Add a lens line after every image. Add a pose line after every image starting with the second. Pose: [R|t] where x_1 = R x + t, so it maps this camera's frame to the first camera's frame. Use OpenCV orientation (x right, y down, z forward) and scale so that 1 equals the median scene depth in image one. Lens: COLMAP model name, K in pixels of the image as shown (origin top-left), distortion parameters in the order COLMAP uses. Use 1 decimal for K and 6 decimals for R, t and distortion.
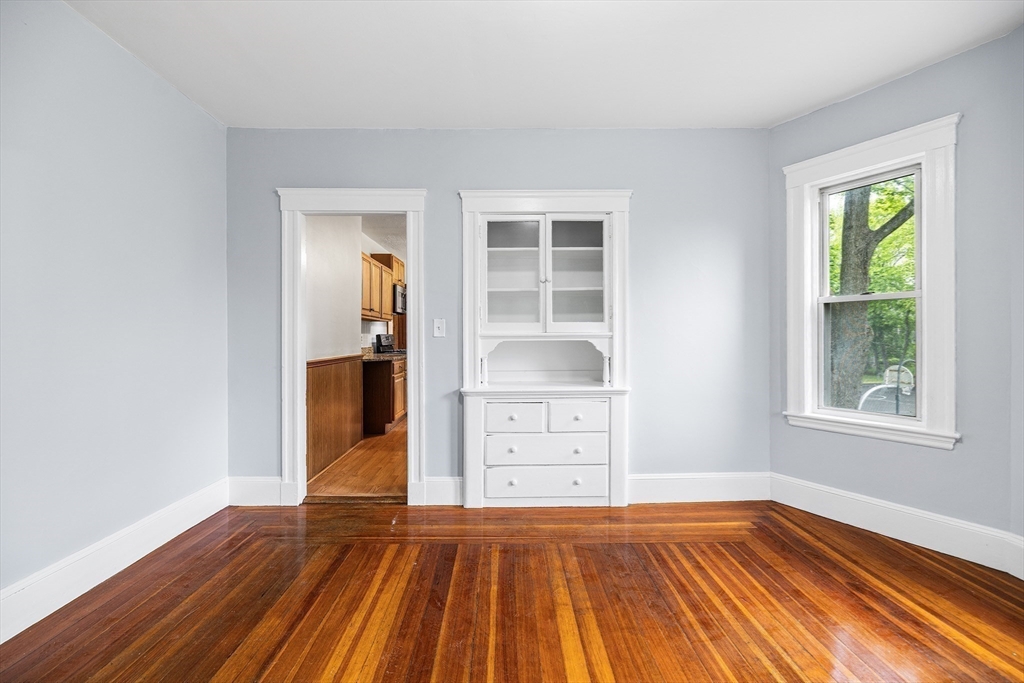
lens RADIAL K [[430.1, 0, 506.5], [0, 430.1, 339.6], [0, 0, 1]] dist [0.000318, -0.000003]
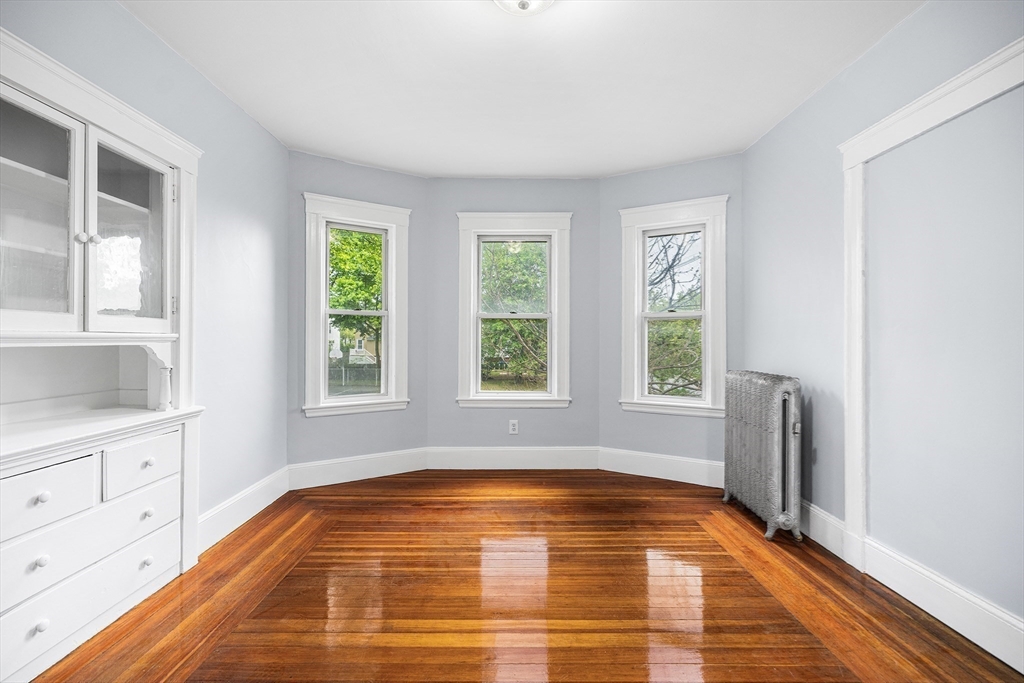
lens RADIAL K [[430.1, 0, 511.4], [0, 430.1, 337.8], [0, 0, 1]] dist [0.000318, -0.000003]
pose [[0.017072, 0.008735, 0.999816, -0.476942], [0.006237, 0.999941, -0.008843, 0.000104], [-0.999835, 0.006387, 0.017017, 0.430793]]
